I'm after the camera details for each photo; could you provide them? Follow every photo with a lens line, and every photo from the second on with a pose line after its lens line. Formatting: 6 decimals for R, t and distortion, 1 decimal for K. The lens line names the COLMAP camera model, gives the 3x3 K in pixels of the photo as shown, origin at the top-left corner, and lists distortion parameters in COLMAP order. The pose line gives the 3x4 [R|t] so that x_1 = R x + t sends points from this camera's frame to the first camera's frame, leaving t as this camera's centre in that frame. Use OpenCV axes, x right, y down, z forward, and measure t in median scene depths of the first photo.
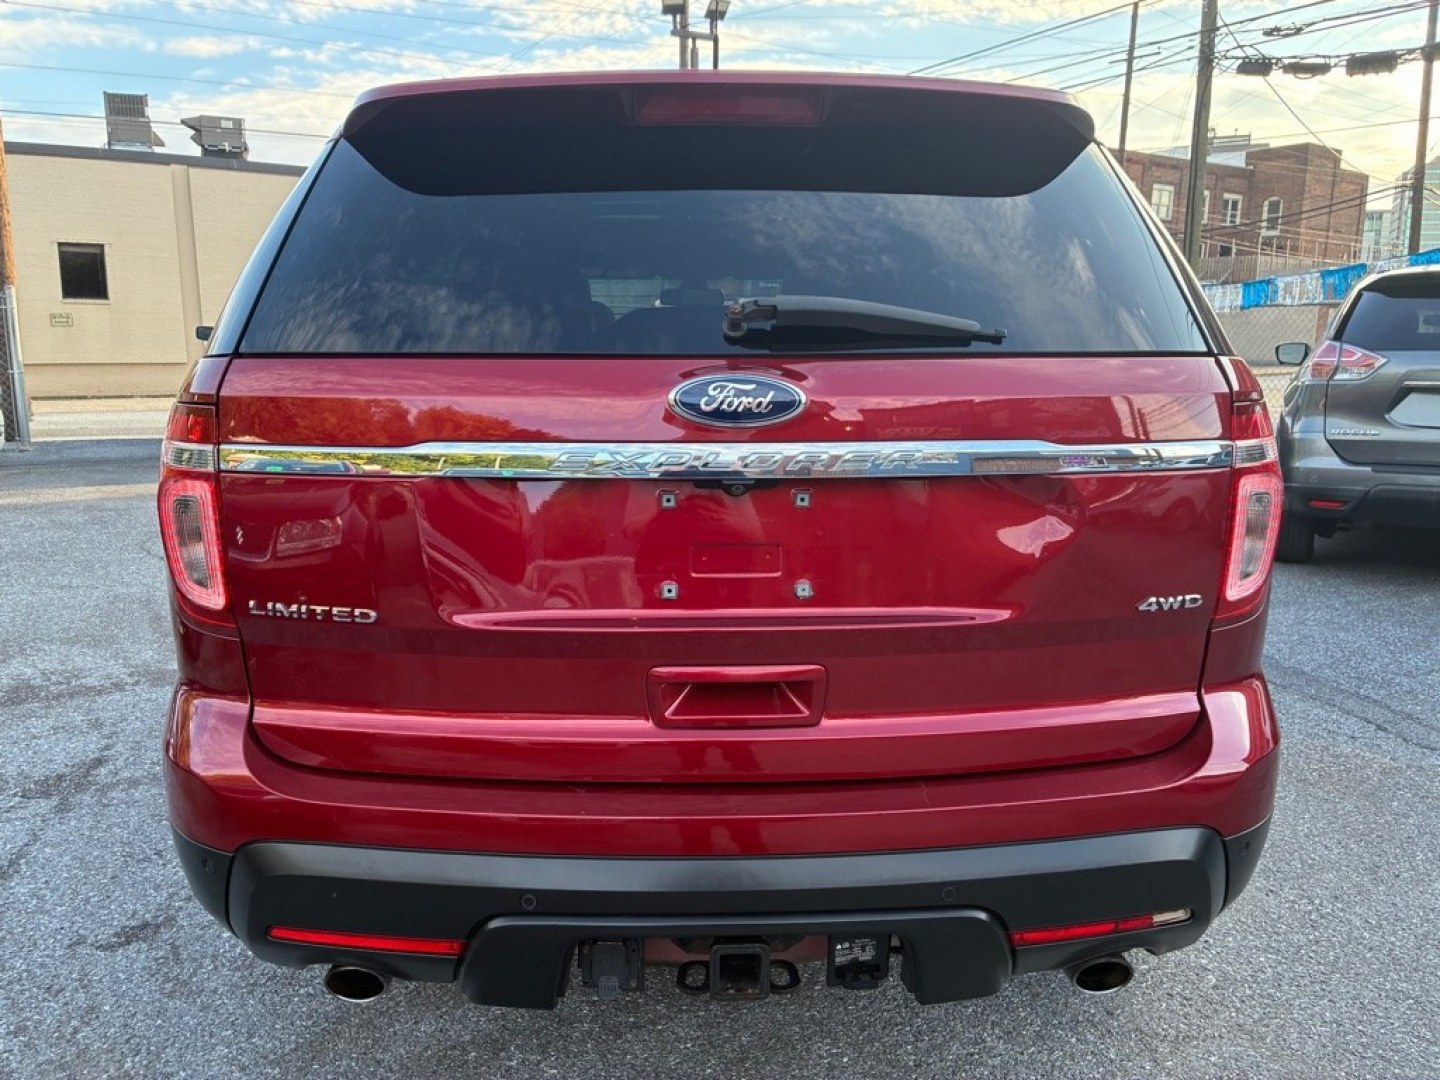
lens RADIAL K [[1134.0, 0, 720.0], [0, 1134.0, 540.0], [0, 0, 1]] dist [0.142412, -0.208540]
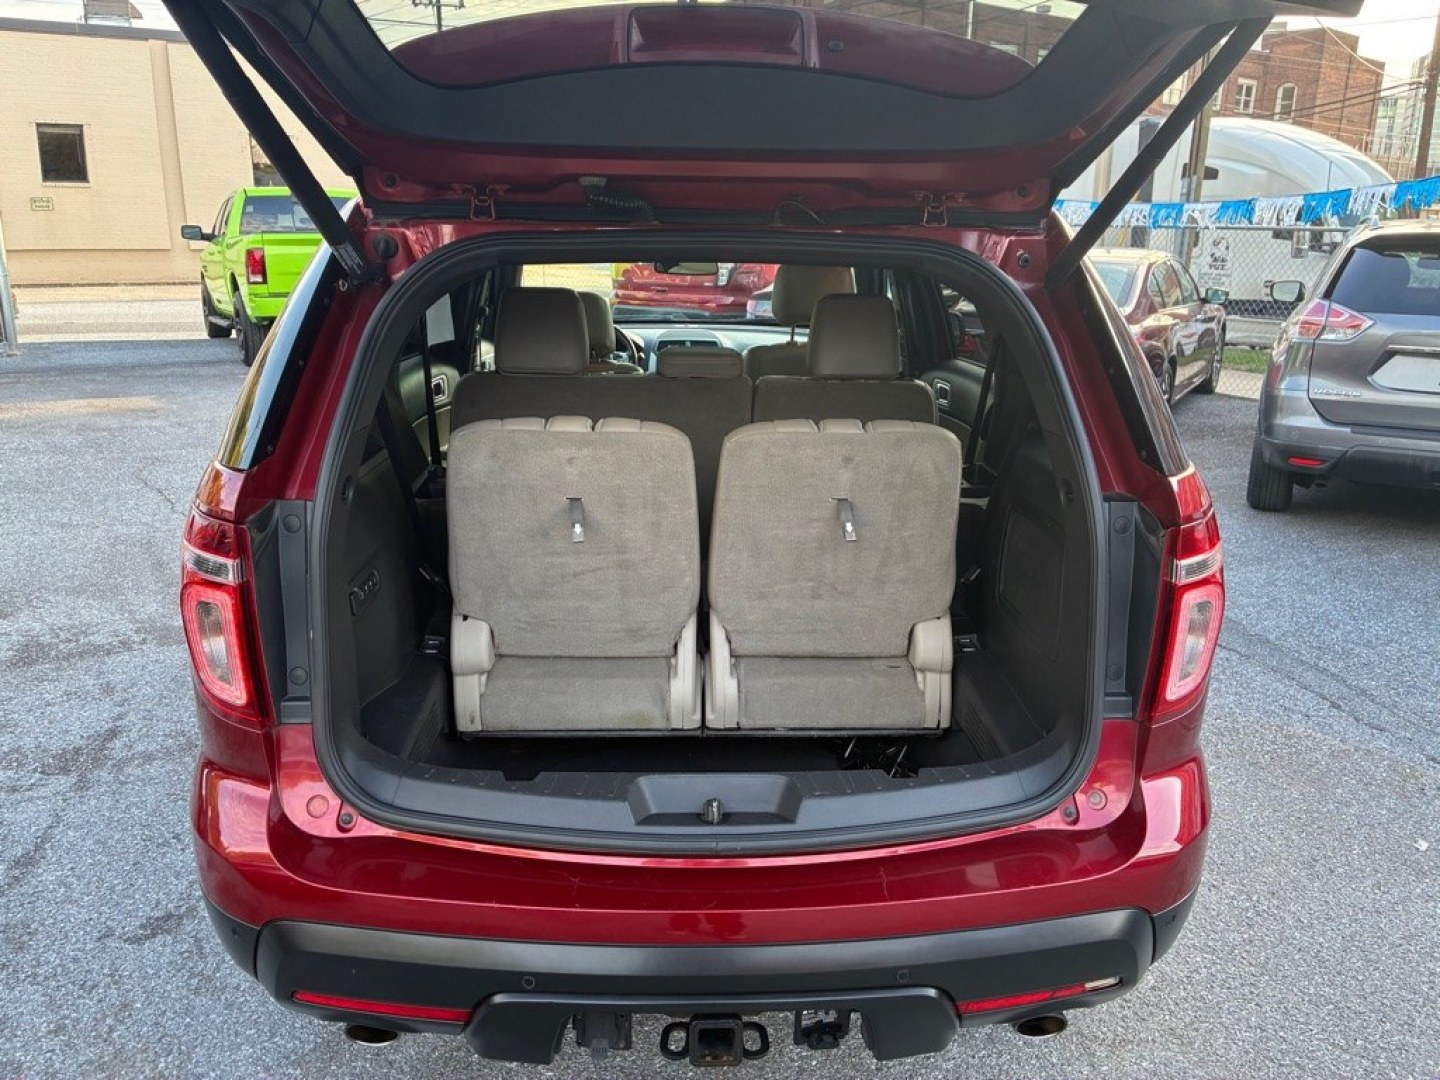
lens RADIAL K [[1135.3, 0, 731.2], [0, 1135.3, 531.6], [0, 0, 1]] dist [0.160004, -0.232513]
pose [[0.999815, 0.012822, 0.014365, 0.004811], [-0.014160, 0.995155, 0.097289, -0.119111], [-0.013048, -0.097475, 0.995152, -0.040763]]
